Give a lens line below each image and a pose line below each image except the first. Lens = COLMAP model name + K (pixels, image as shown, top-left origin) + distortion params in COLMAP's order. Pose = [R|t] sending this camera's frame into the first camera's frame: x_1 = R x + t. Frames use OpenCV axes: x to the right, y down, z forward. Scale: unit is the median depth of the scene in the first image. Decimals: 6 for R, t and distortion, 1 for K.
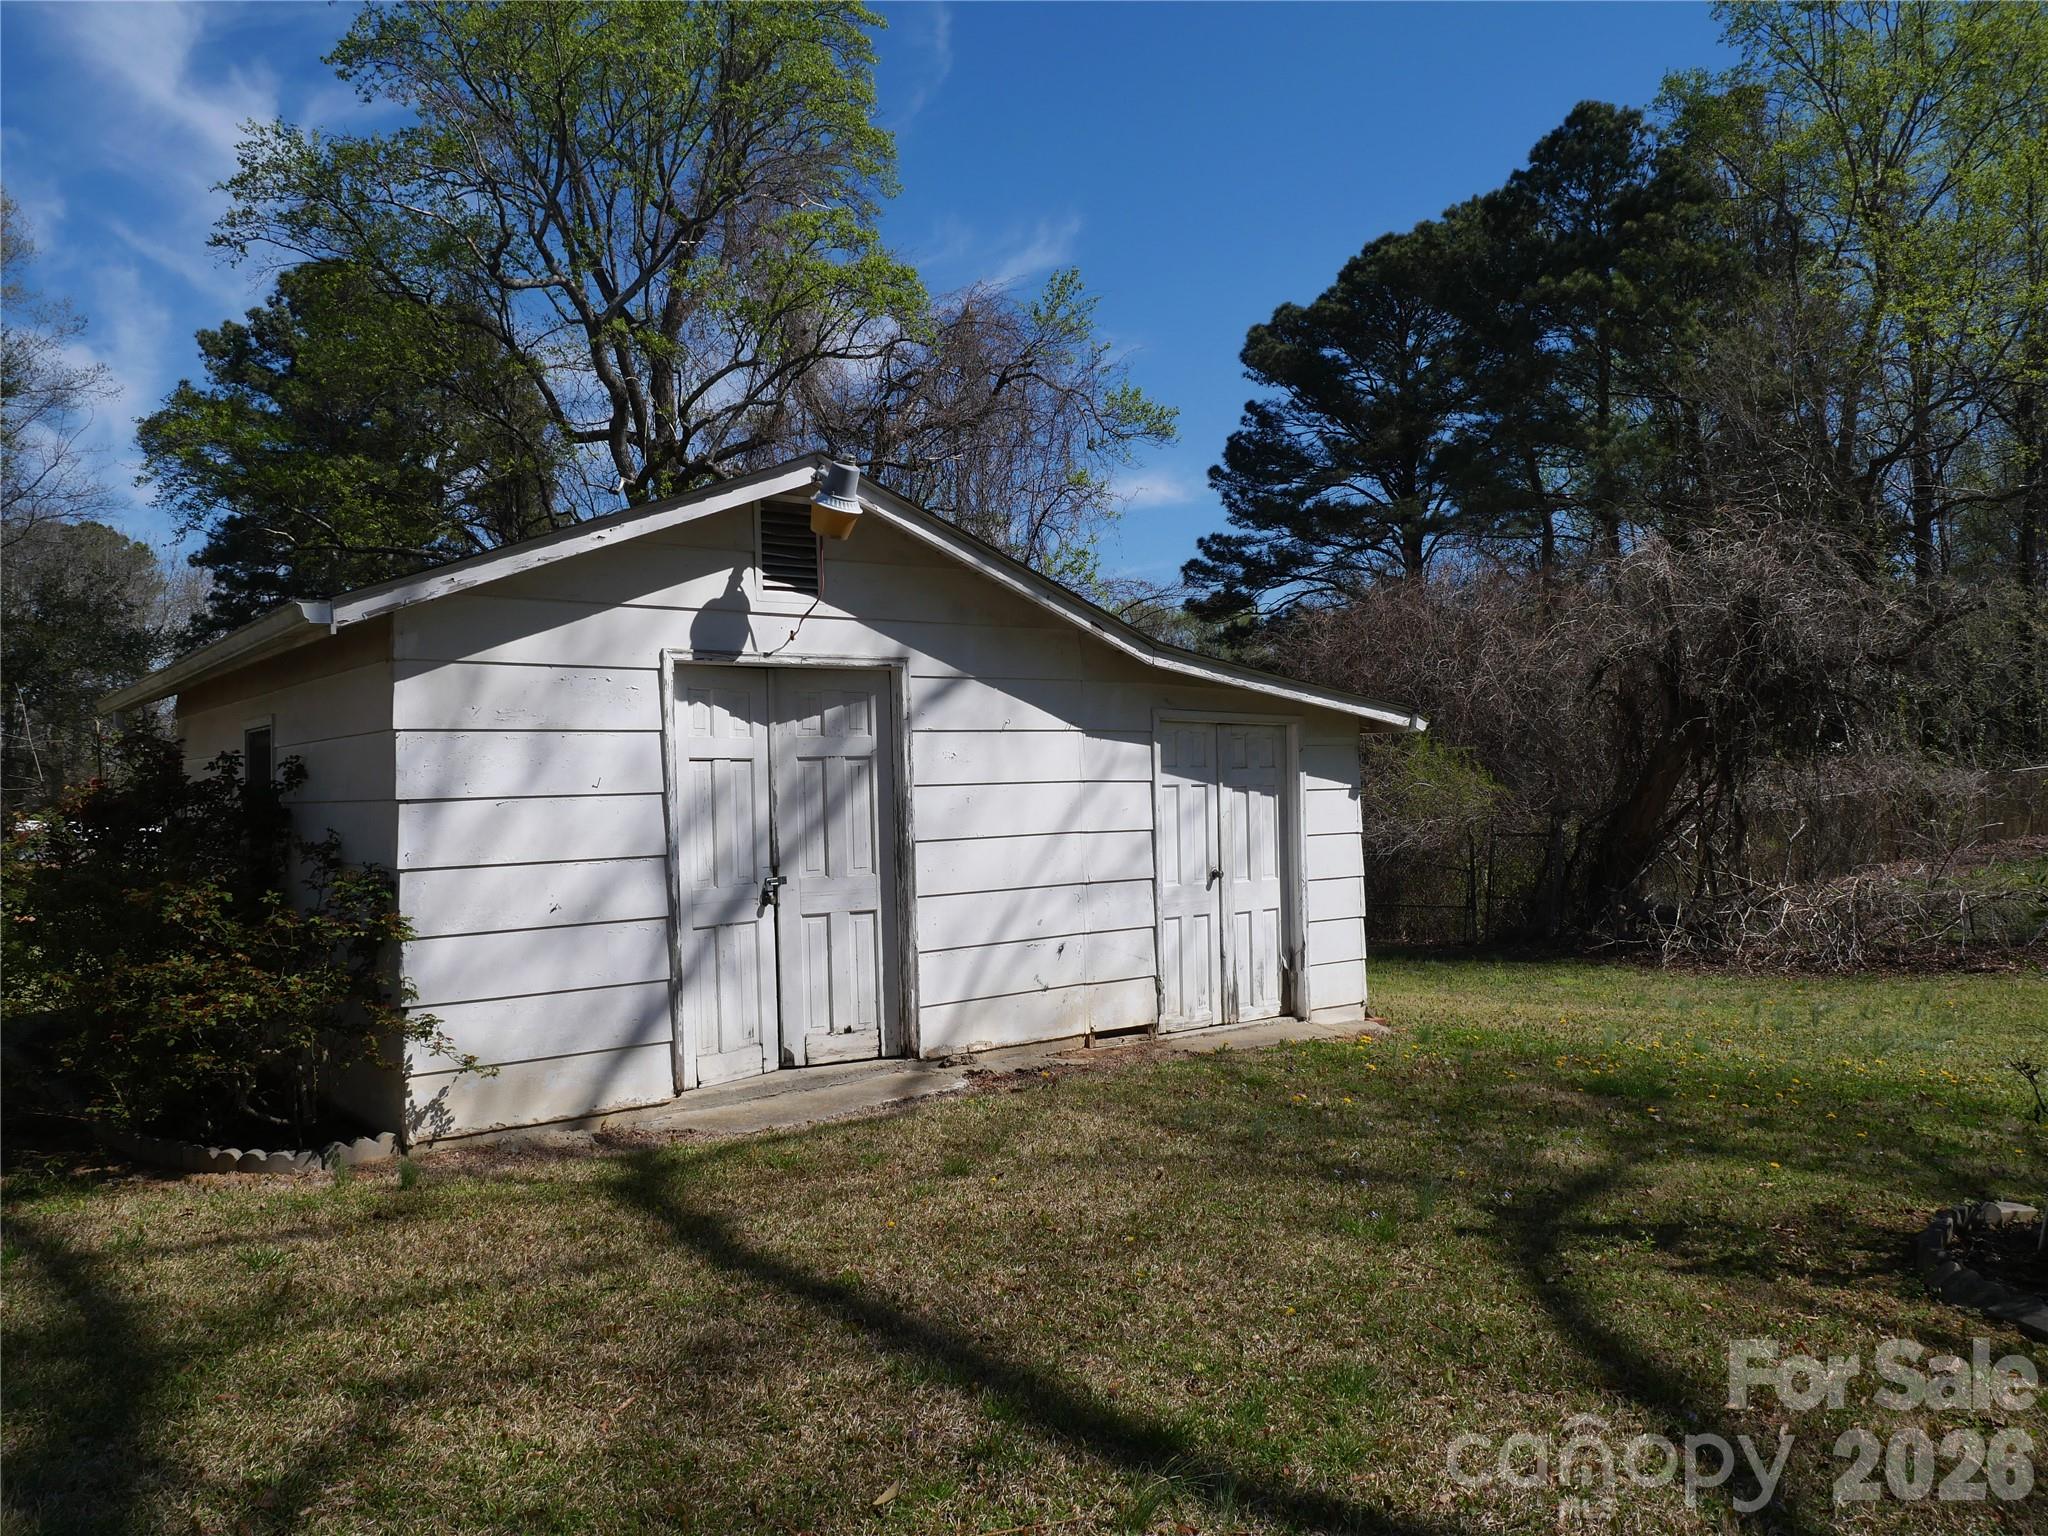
lens RADIAL K [[1446.2, 0, 1024.0], [0, 1446.2, 768.0], [0, 0, 1]] dist [-0.043586, 0.003955]
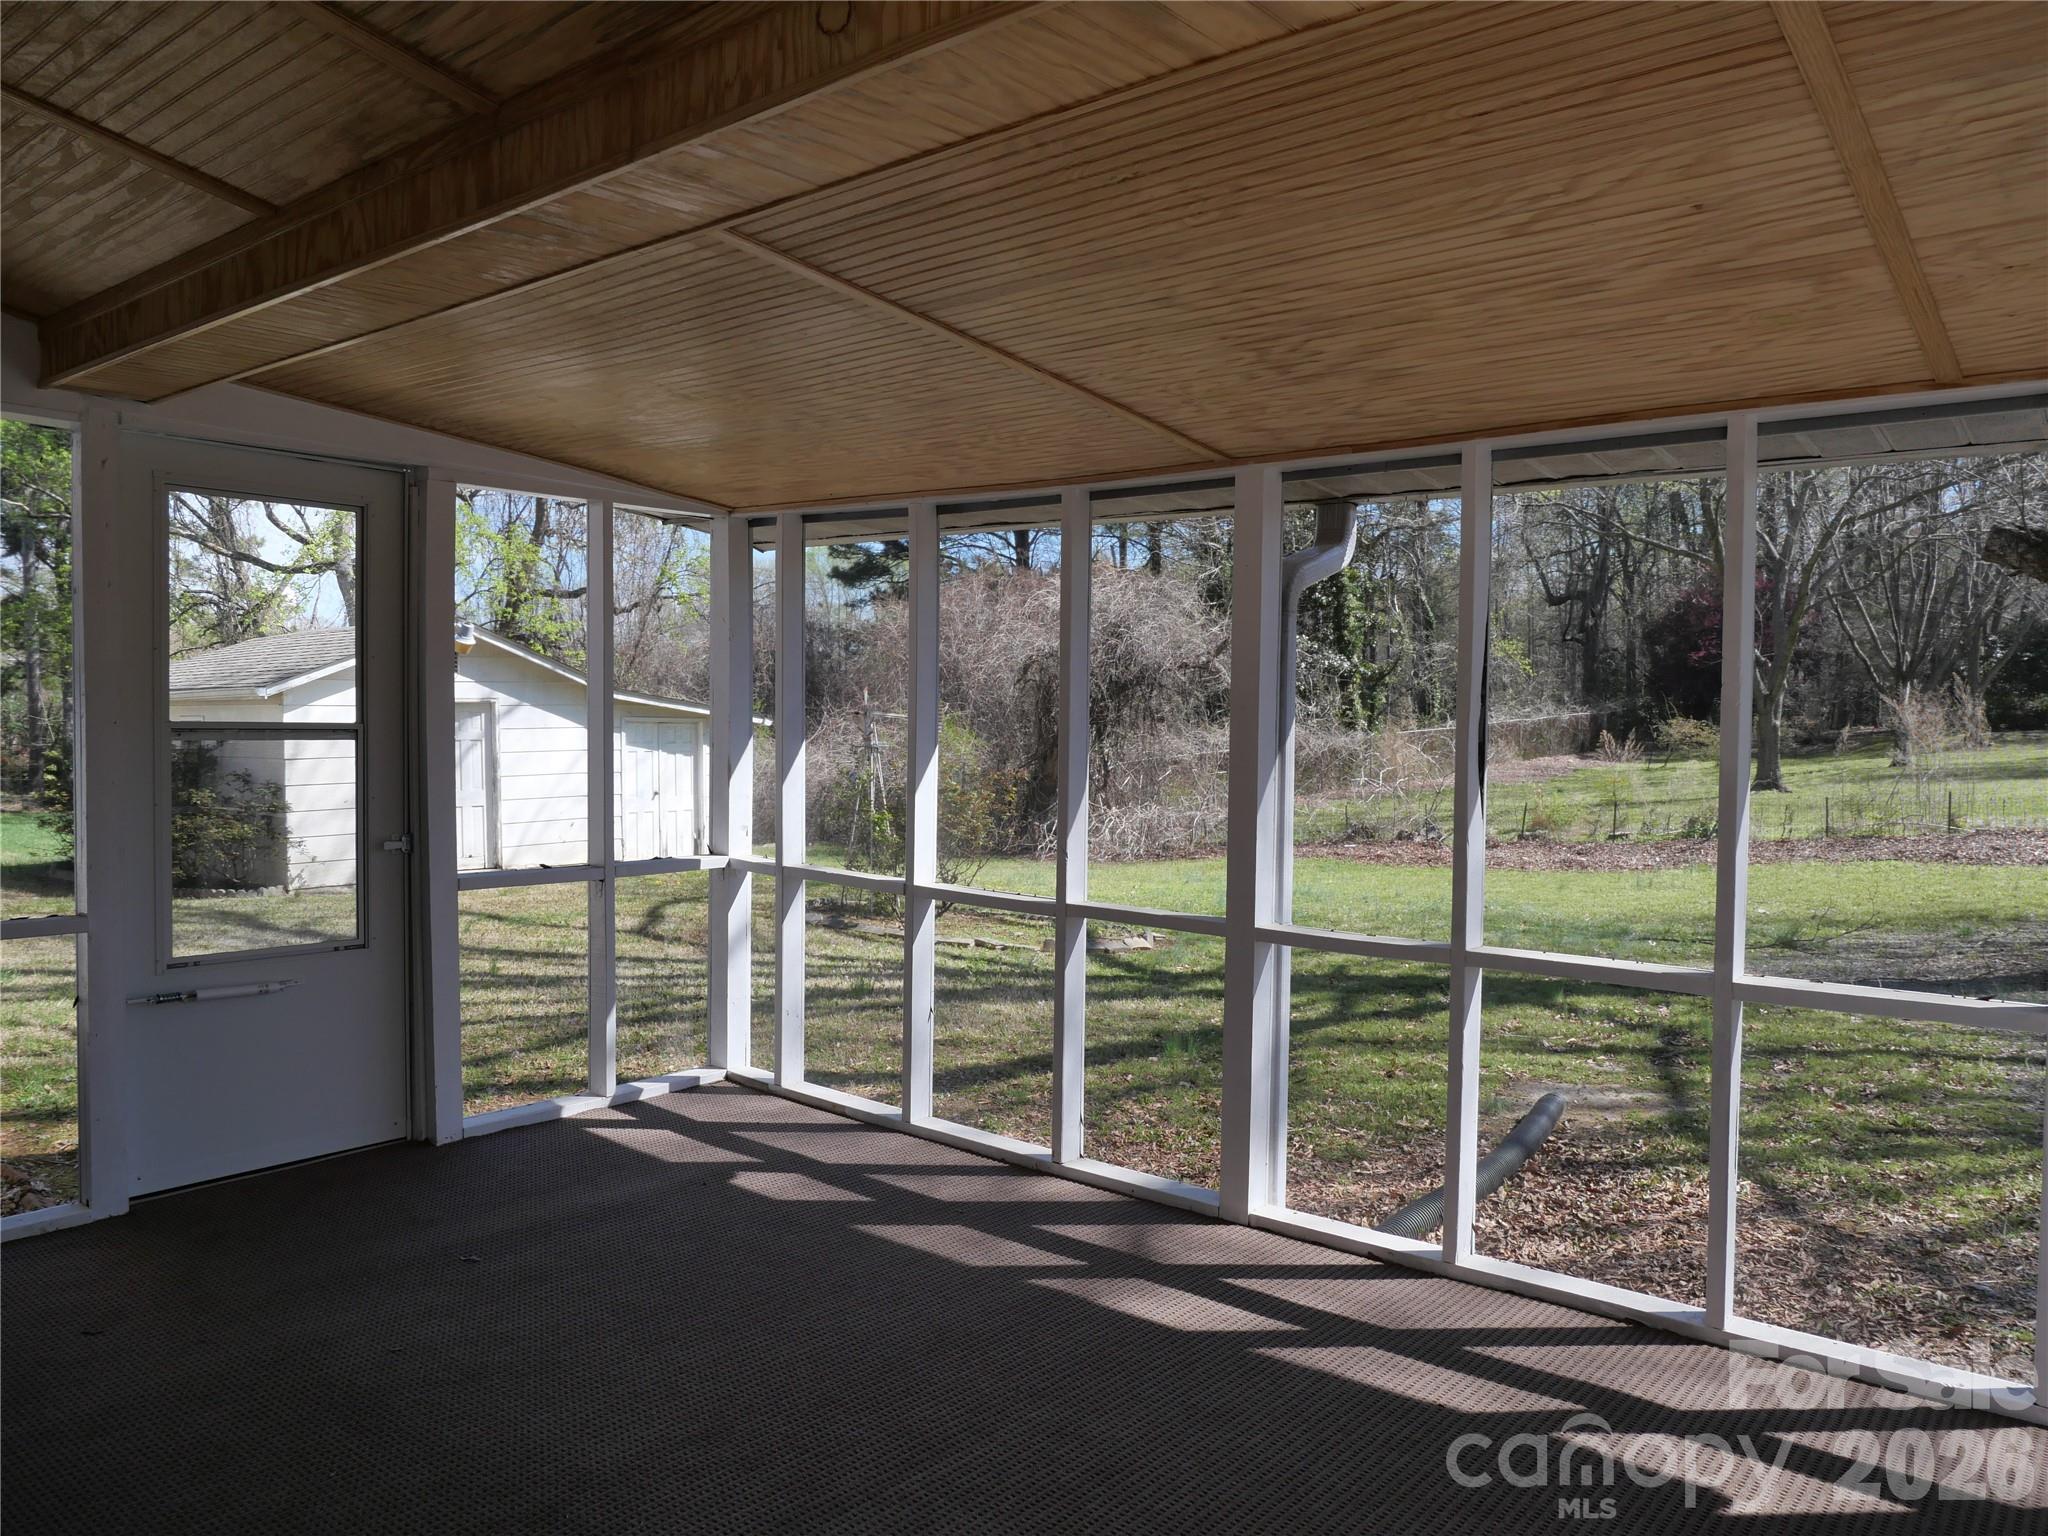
lens RADIAL K [[1446.2, 0, 1024.0], [0, 1446.2, 768.0], [0, 0, 1]] dist [-0.043586, 0.003955]
pose [[0.976686, -0.002411, 0.214657, 0.240571], [-0.005269, 0.999367, 0.035196, -0.044797], [-0.214606, -0.035507, 0.976055, -1.355326]]
